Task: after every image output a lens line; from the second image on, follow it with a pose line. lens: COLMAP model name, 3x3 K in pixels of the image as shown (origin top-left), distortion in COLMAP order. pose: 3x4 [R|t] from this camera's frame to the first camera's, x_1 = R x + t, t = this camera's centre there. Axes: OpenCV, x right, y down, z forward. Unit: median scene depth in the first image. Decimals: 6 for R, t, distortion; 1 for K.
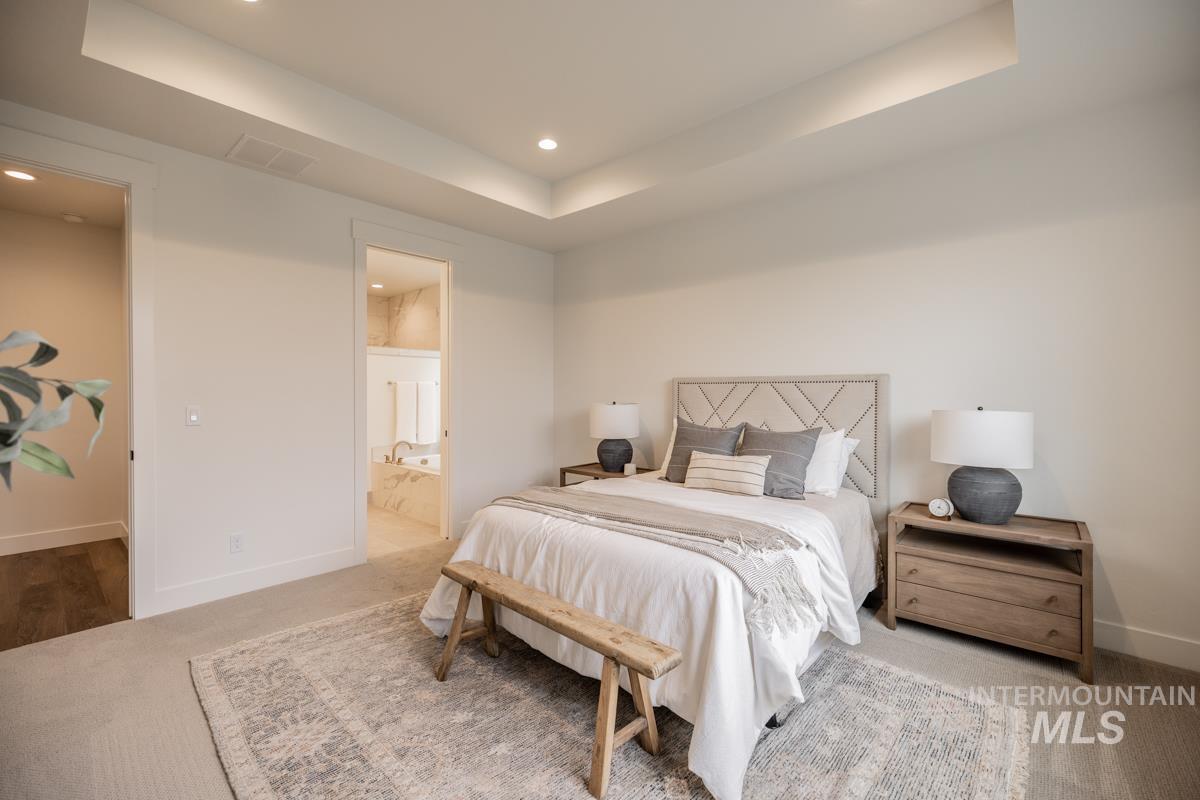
lens RADIAL K [[520.8, 0, 601.3], [0, 520.8, 397.1], [0, 0, 1]] dist [0.011274, -0.001302]
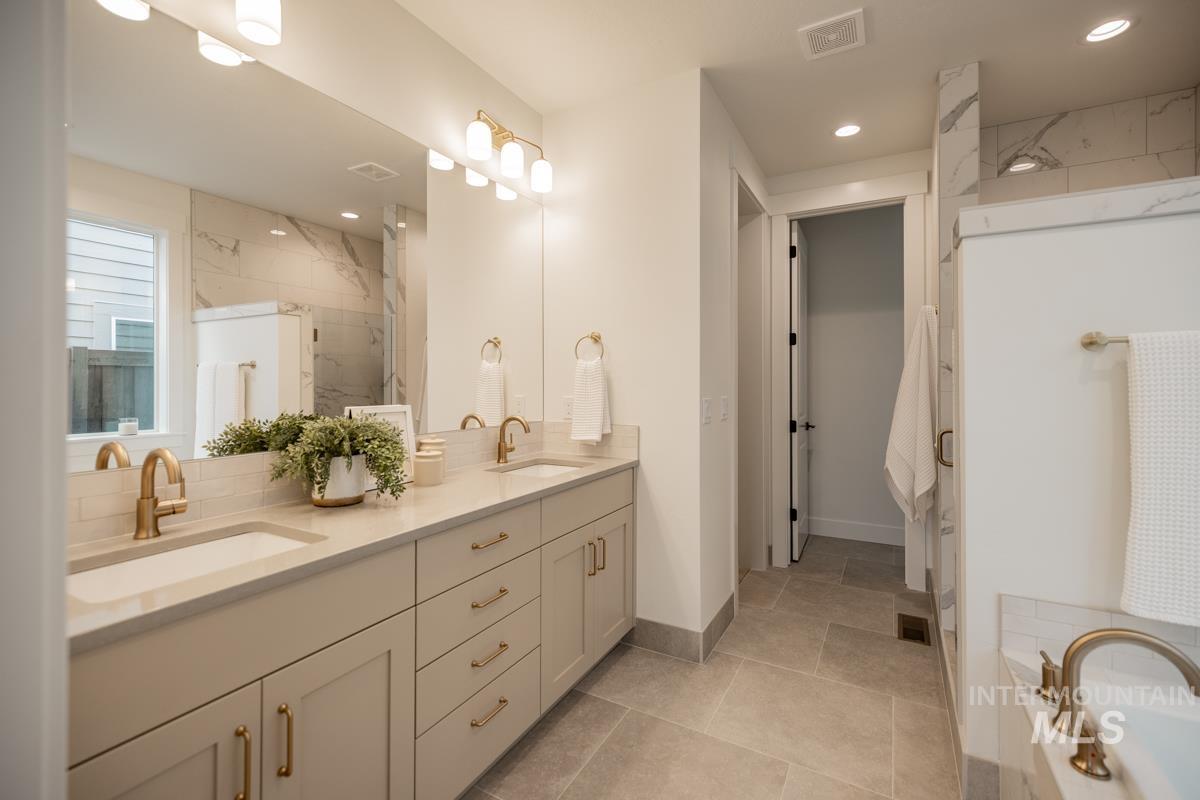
lens RADIAL K [[520.8, 0, 597.1], [0, 520.8, 380.9], [0, 0, 1]] dist [0.011274, -0.001302]
pose [[0.224262, -0.004535, -0.974518, -0.222768], [-0.008512, 0.999942, -0.006612, -0.005968], [0.974492, 0.009778, 0.224210, 0.724148]]
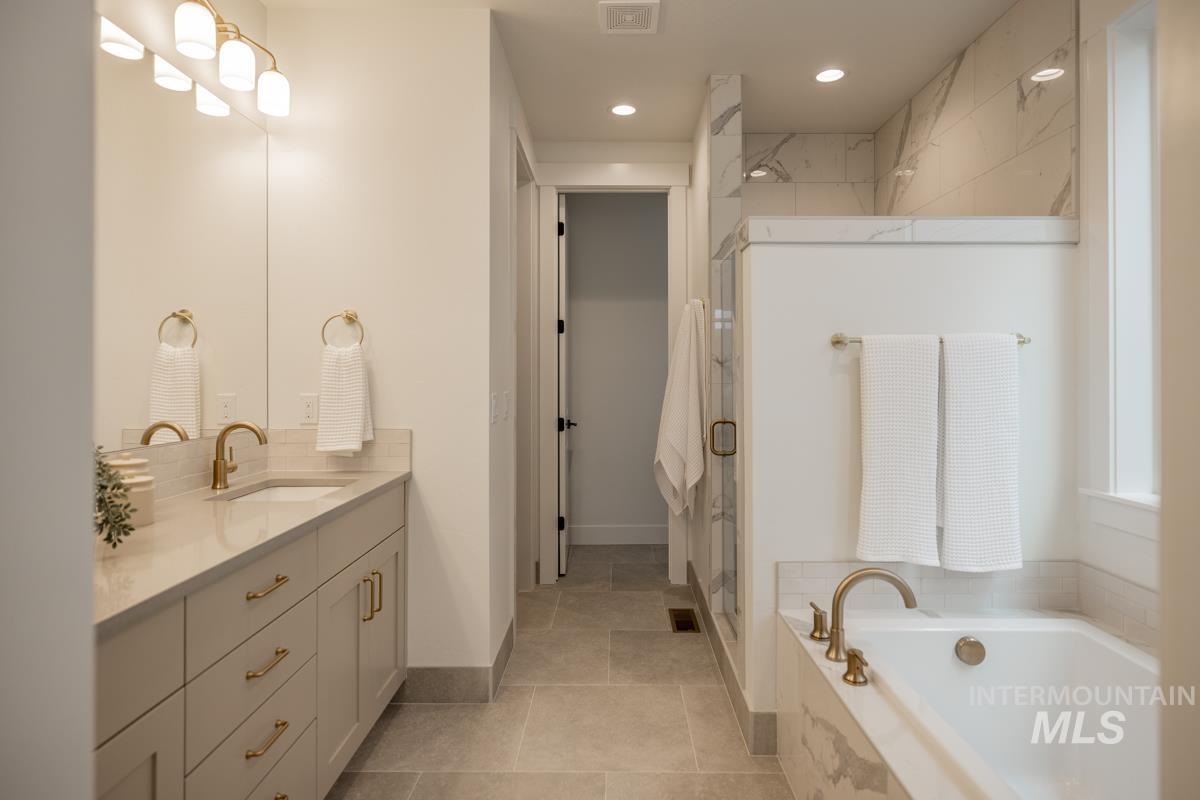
lens RADIAL K [[663.7, 0, 609.0], [0, 663.7, 373.2], [0, 0, 1]] dist [0.011570, -0.000808]
pose [[0.670486, -0.004519, -0.741908, -0.218354], [-0.004780, 0.999934, -0.010411, -0.005217], [0.741907, 0.010526, 0.670420, 0.658634]]
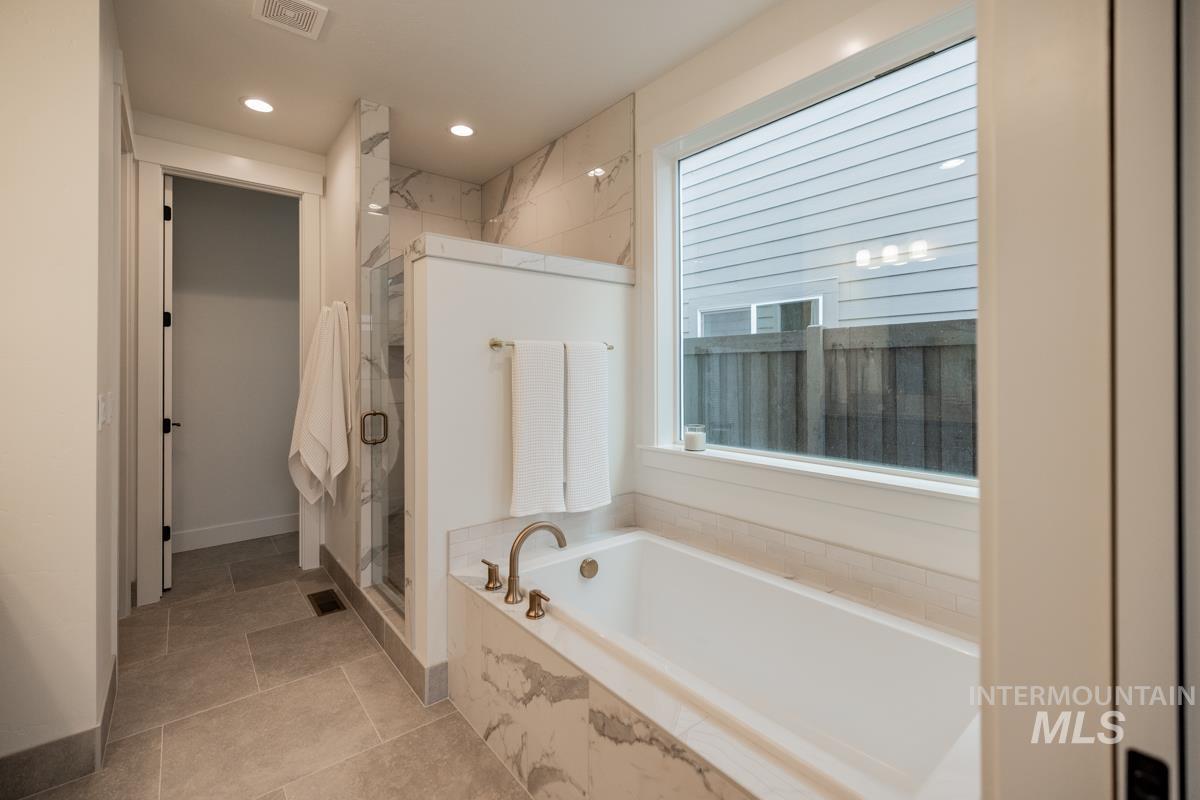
lens RADIAL K [[520.8, 0, 586.8], [0, 520.8, 367.2], [0, 0, 1]] dist [0.011274, -0.001302]
pose [[0.986574, -0.005863, -0.163212, -0.284570], [0.003422, 0.999878, -0.015233, -0.005828], [0.163281, 0.014470, 0.986473, 0.655257]]
